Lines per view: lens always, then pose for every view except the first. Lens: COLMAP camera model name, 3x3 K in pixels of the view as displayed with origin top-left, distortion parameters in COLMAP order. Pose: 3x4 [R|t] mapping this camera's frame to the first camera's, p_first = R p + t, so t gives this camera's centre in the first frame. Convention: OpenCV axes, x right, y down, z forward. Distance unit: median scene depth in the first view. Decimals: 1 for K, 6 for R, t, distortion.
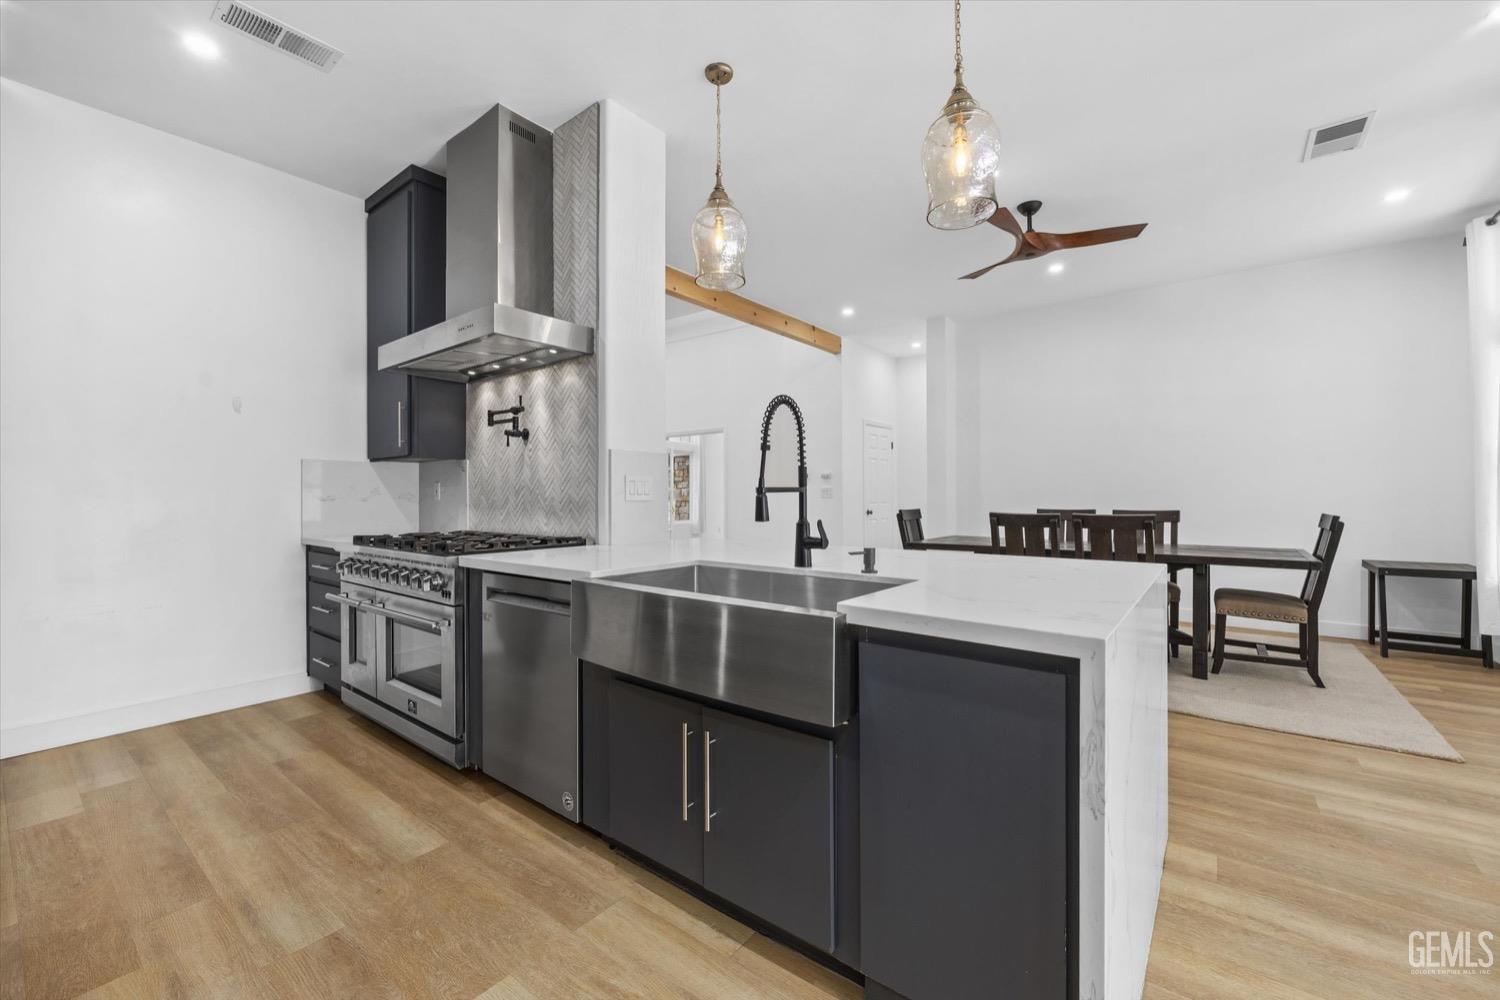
lens RADIAL K [[615.5, 0, 740.7], [0, 615.5, 499.8], [0, 0, 1]] dist [-0.002104, 0.001120]
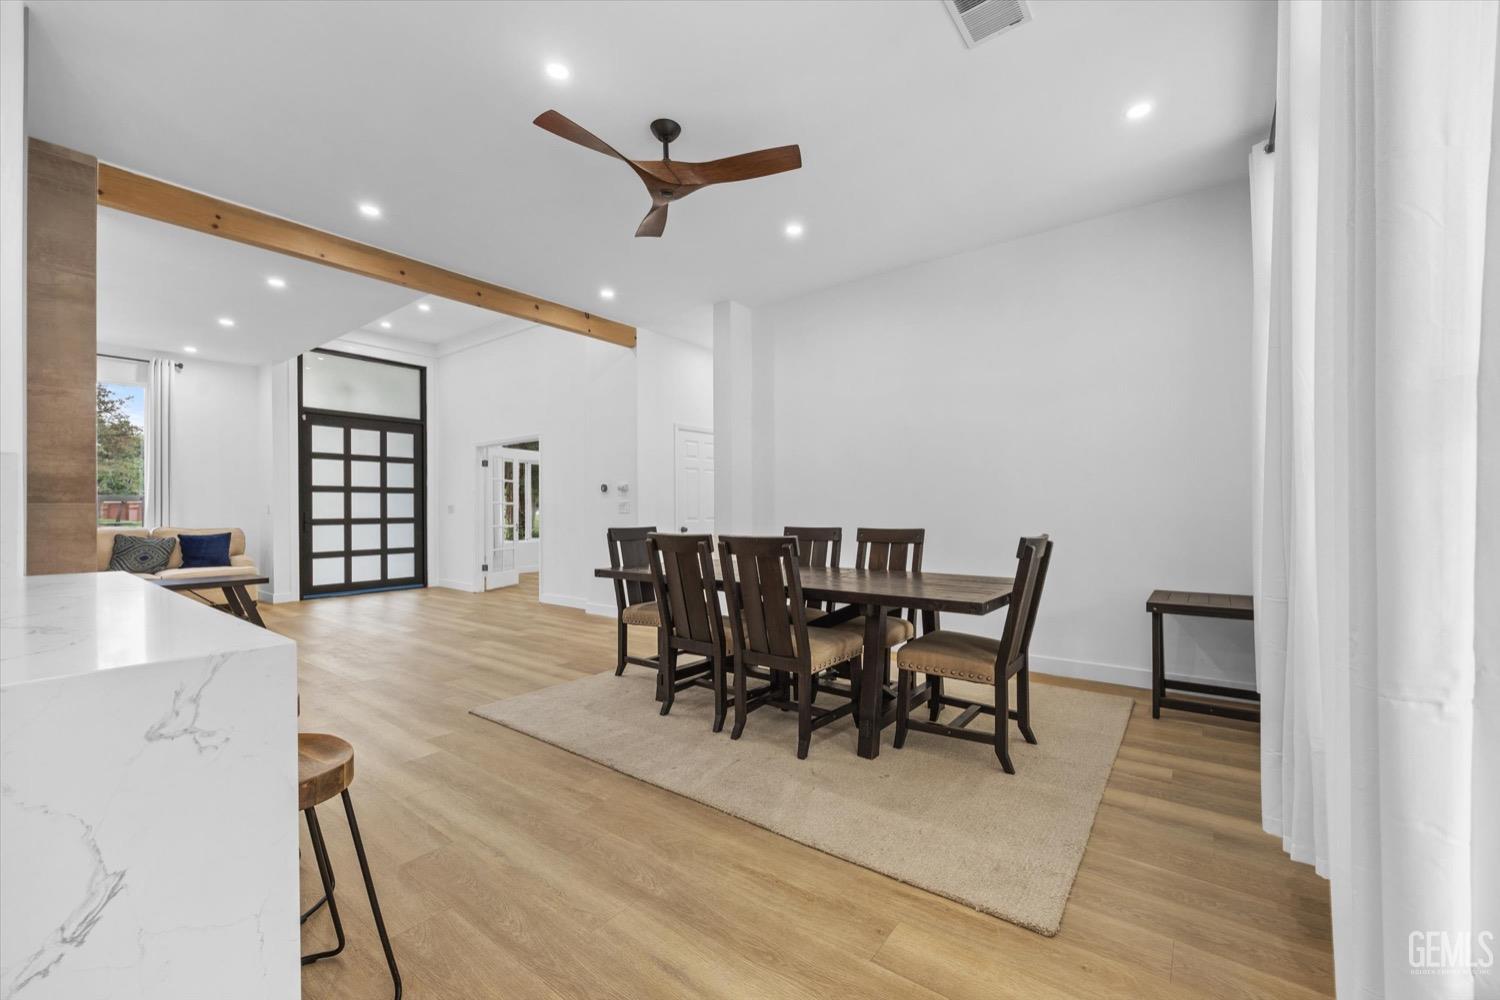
lens RADIAL K [[615.5, 0, 757.3], [0, 615.5, 504.8], [0, 0, 1]] dist [-0.002104, 0.001120]
pose [[0.999986, -0.003855, 0.003664, 0.556813], [0.003932, 0.999771, -0.021032, 0.004869], [-0.003582, 0.021046, 0.999772, 0.237747]]
